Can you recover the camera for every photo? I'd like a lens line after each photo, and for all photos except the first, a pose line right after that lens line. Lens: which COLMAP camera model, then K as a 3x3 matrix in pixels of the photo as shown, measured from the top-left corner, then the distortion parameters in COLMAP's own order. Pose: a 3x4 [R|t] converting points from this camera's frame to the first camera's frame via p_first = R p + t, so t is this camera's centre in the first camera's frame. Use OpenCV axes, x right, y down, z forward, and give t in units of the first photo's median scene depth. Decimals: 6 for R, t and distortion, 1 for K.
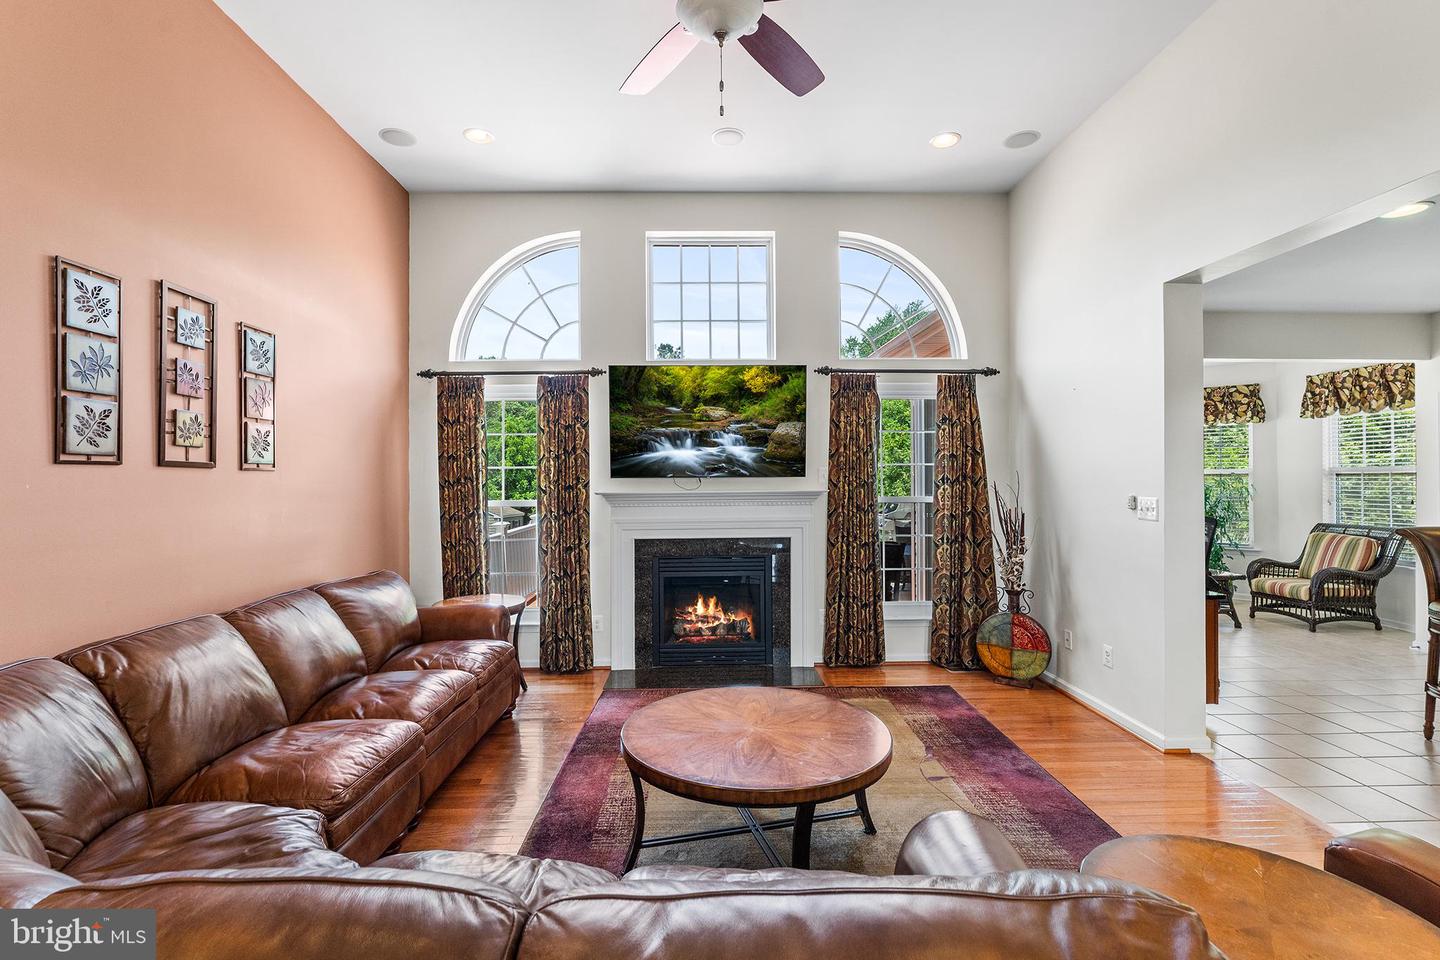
lens RADIAL K [[646.6, 0, 713.1], [0, 646.6, 476.6], [0, 0, 1]] dist [-0.010104, 0.000900]
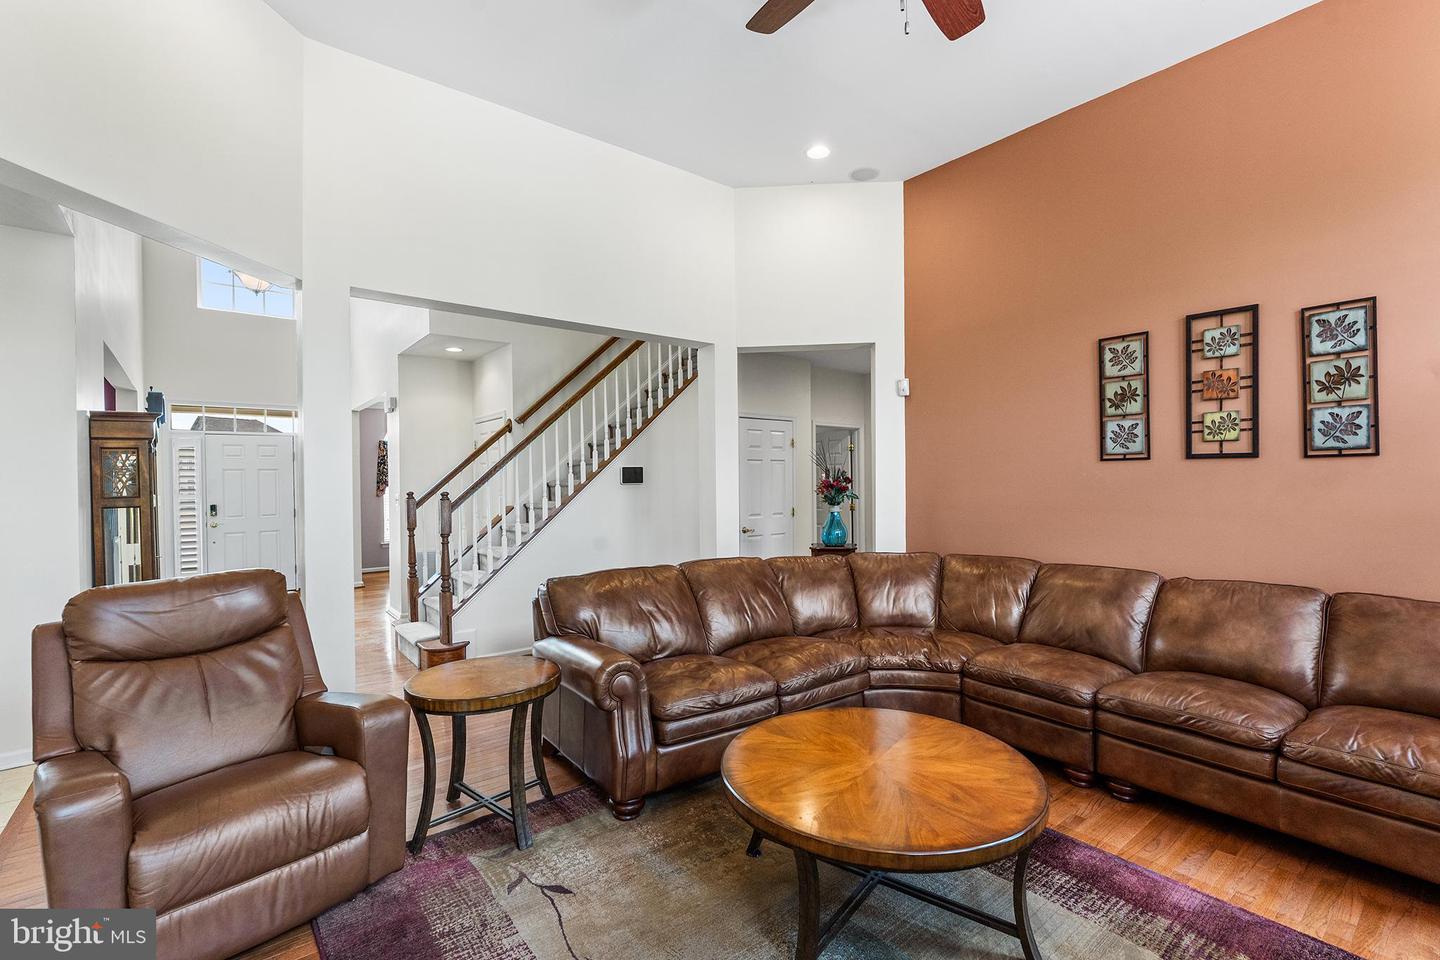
lens RADIAL K [[648.3, 0, 721.0], [0, 648.3, 484.0], [0, 0, 1]] dist [-0.007984, 0.000975]
pose [[-0.788139, 0.019040, -0.615203, 0.381275], [0.017327, 0.999812, 0.008745, 0.003890], [0.615254, -0.003767, -0.788320, 0.791491]]
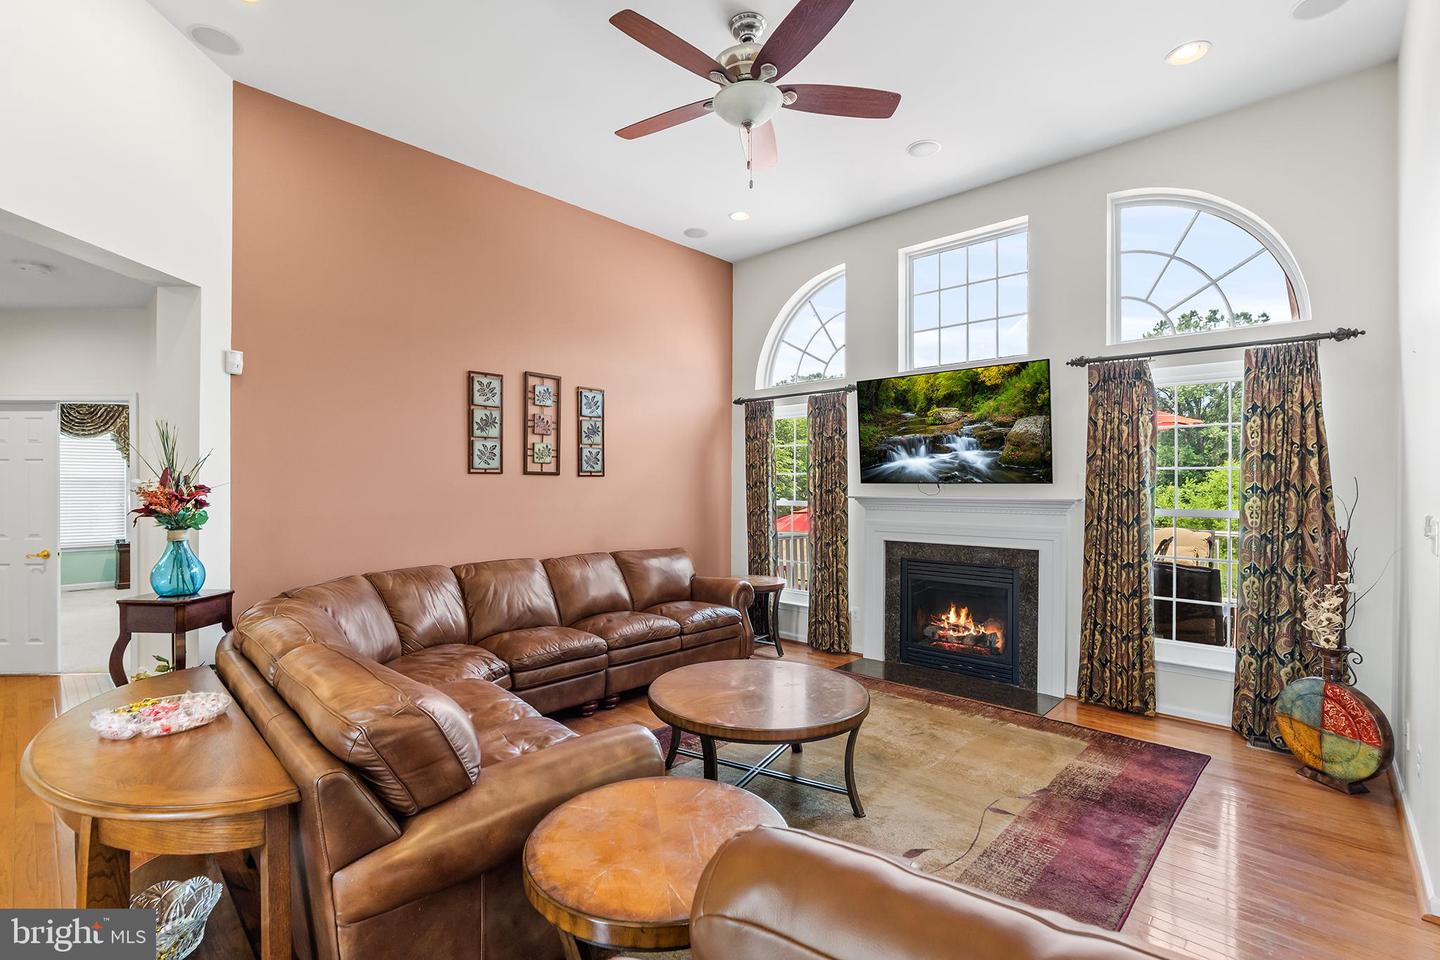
lens RADIAL K [[648.3, 0, 721.0], [0, 648.3, 484.0], [0, 0, 1]] dist [-0.007984, 0.000975]
pose [[0.720105, 0.008824, -0.693809, 0.438194], [-0.005279, 0.999960, 0.007238, -0.003085], [0.693845, -0.001550, 0.720122, 0.037472]]
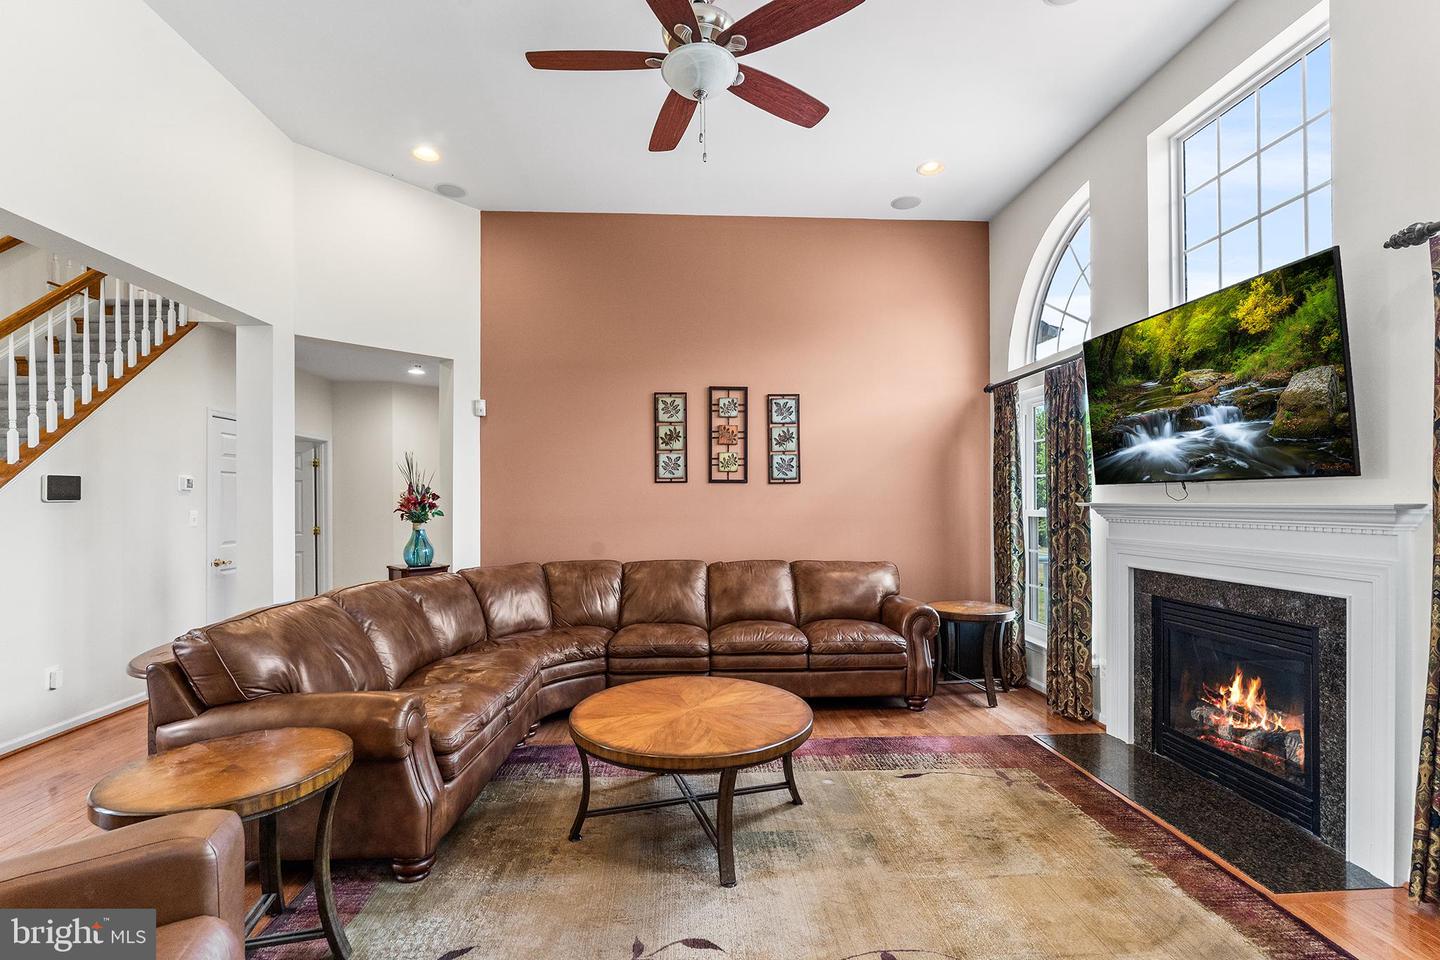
lens RADIAL K [[650.5, 0, 723.4], [0, 650.5, 495.6], [0, 0, 1]] dist [-0.012116, 0.000100]
pose [[0.054309, 0.001497, -0.998523, 0.599825], [0.008417, 0.999963, 0.001957, 0.010368], [0.998489, -0.008511, 0.054294, 0.509053]]
